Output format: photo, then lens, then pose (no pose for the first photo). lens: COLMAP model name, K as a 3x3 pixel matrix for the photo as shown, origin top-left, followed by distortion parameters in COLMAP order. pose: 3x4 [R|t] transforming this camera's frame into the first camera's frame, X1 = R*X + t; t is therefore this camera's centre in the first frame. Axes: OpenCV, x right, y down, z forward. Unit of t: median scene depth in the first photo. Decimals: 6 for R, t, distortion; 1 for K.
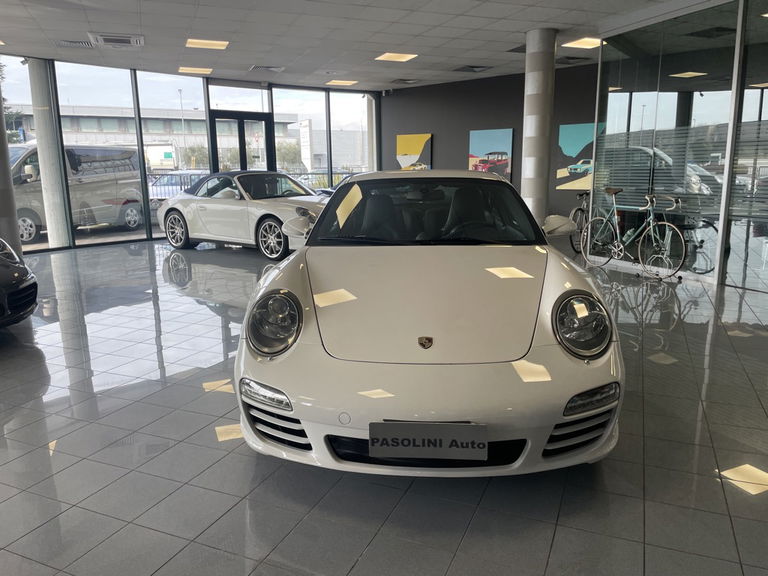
lens RADIAL K [[579.8, 0, 391.2], [0, 579.8, 285.3], [0, 0, 1]] dist [0.042408, -0.061170]
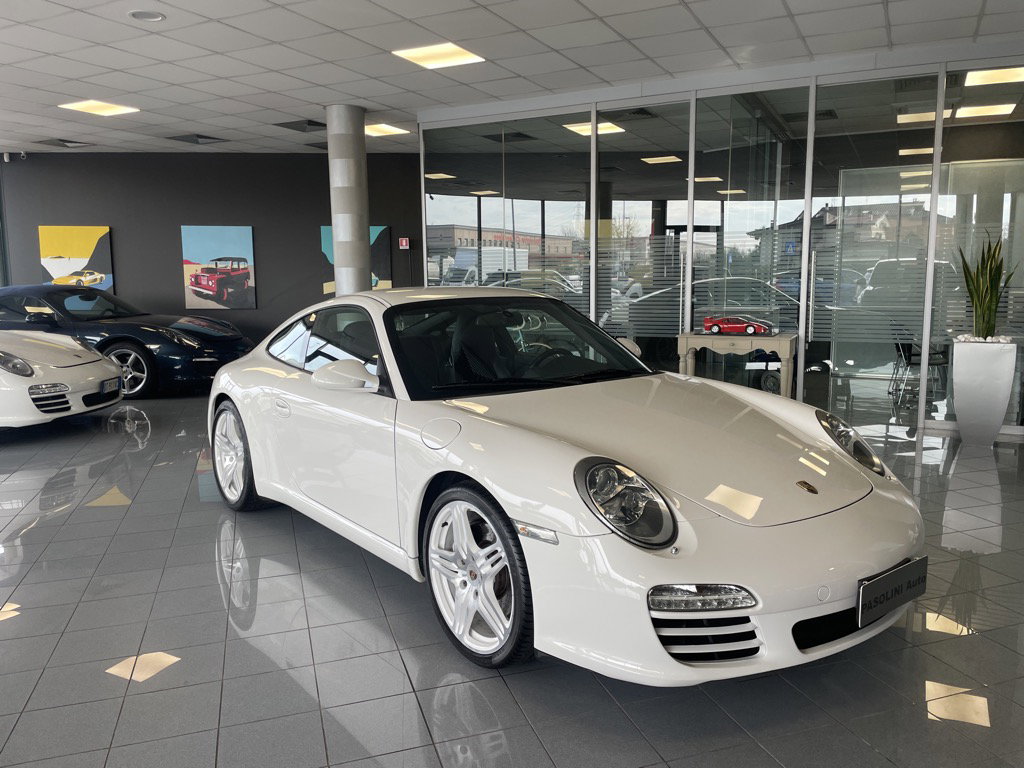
lens RADIAL K [[773.1, 0, 521.0], [0, 773.1, 375.2], [0, 0, 1]] dist [0.042408, -0.061170]
pose [[0.749113, -0.078411, 0.657785, -0.185708], [0.126367, 0.991651, -0.025703, -0.017556], [-0.650278, 0.102377, 0.752767, 0.070354]]
